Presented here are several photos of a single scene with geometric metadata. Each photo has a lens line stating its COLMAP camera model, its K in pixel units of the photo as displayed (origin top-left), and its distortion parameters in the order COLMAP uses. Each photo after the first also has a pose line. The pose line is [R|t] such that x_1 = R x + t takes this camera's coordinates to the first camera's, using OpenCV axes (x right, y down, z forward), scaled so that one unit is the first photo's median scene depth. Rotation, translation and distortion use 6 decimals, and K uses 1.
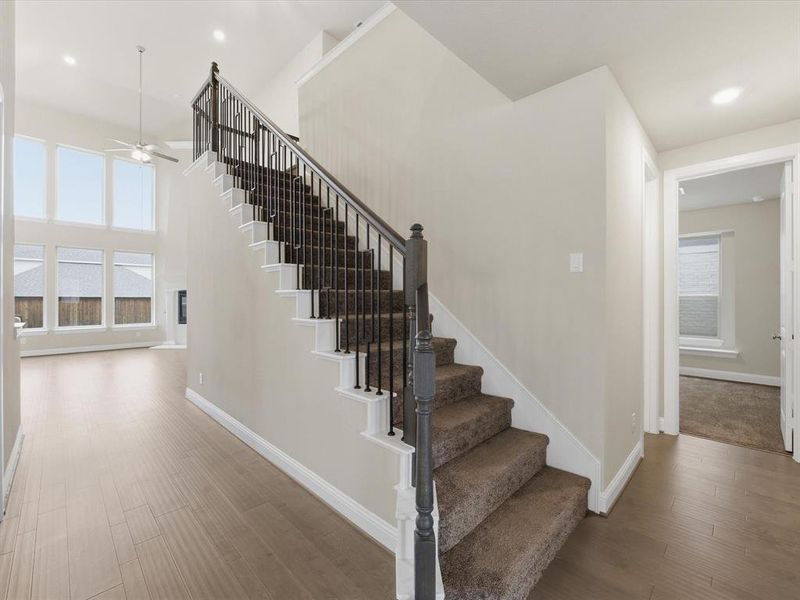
lens RADIAL K [[366.2, 0, 399.0], [0, 366.2, 297.1], [0, 0, 1]] dist [0.001314, -0.000679]
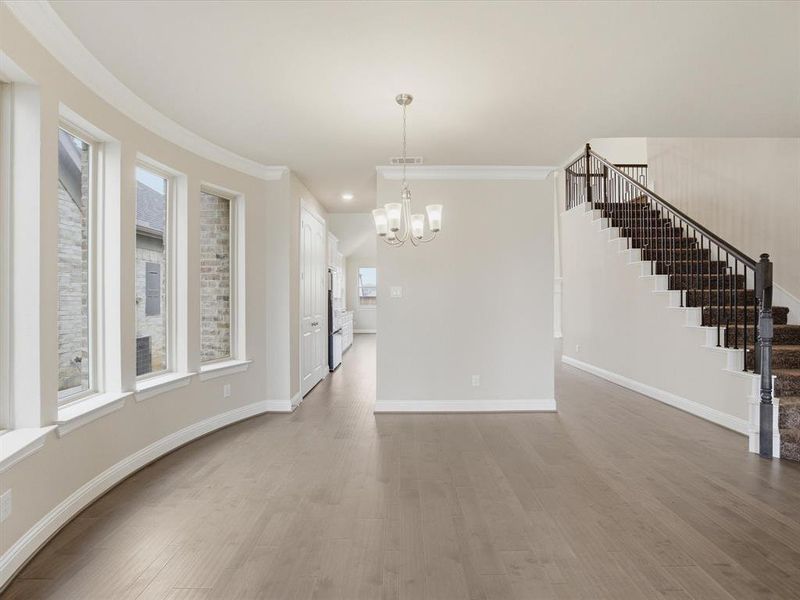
lens RADIAL K [[366.2, 0, 402.9], [0, 366.2, 298.1], [0, 0, 1]] dist [0.001314, -0.000679]
pose [[0.714583, 0.002636, -0.699546, 0.019852], [-0.004036, 0.999992, -0.000355, 0.016277], [0.699539, 0.003077, 0.714588, -0.784043]]
